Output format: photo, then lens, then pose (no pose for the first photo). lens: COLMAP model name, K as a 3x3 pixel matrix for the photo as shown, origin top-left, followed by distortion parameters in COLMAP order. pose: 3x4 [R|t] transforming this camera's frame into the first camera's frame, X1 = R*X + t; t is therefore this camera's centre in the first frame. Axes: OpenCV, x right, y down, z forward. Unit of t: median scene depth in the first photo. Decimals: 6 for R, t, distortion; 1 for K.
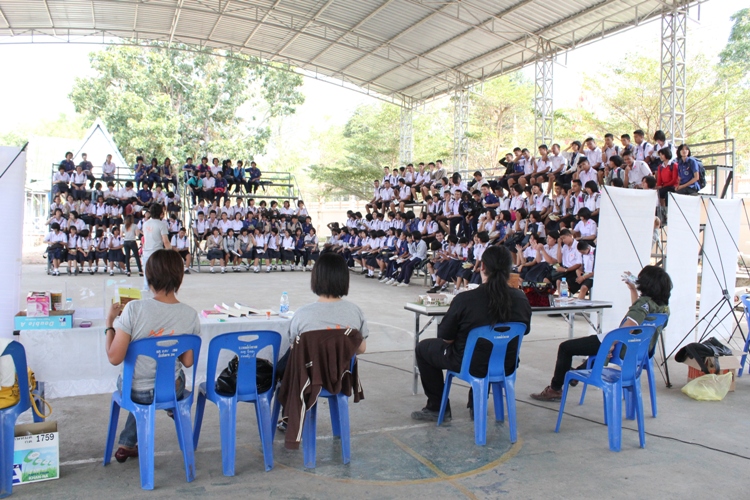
lens RADIAL K [[617.4, 0, 375.0], [0, 617.4, 250.0], [0, 0, 1]] dist [-0.173176, 0.146503]
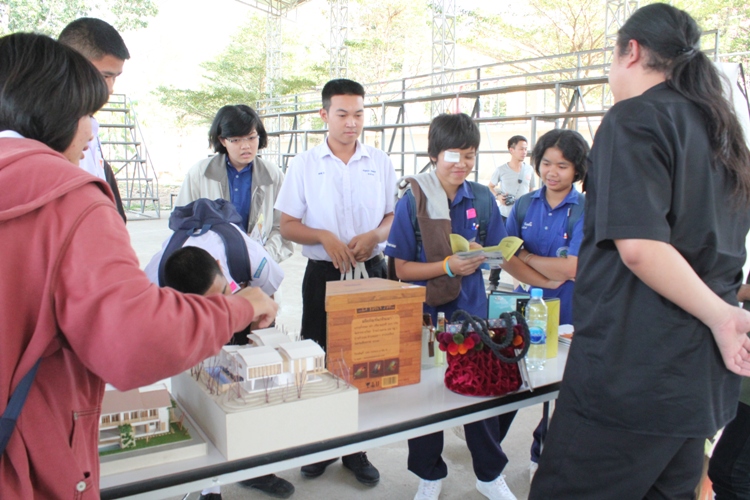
lens RADIAL K [[617.4, 0, 375.0], [0, 617.4, 250.0], [0, 0, 1]] dist [-0.173176, 0.146503]
pose [[0.984401, -0.031871, 0.173029, 0.041353], [0.013747, 0.994382, 0.104951, -0.003390], [-0.175402, -0.100935, 0.979309, 0.192047]]
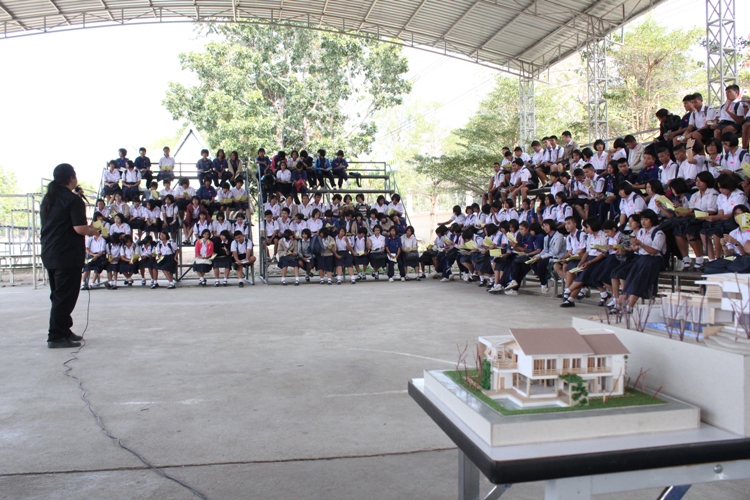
lens RADIAL K [[617.4, 0, 375.0], [0, 617.4, 250.0], [0, 0, 1]] dist [-0.173176, 0.146503]
pose [[0.976681, -0.029140, -0.212707, 0.022750], [0.024709, 0.999419, -0.023465, 0.012283], [0.213267, 0.017662, 0.976834, 0.211106]]
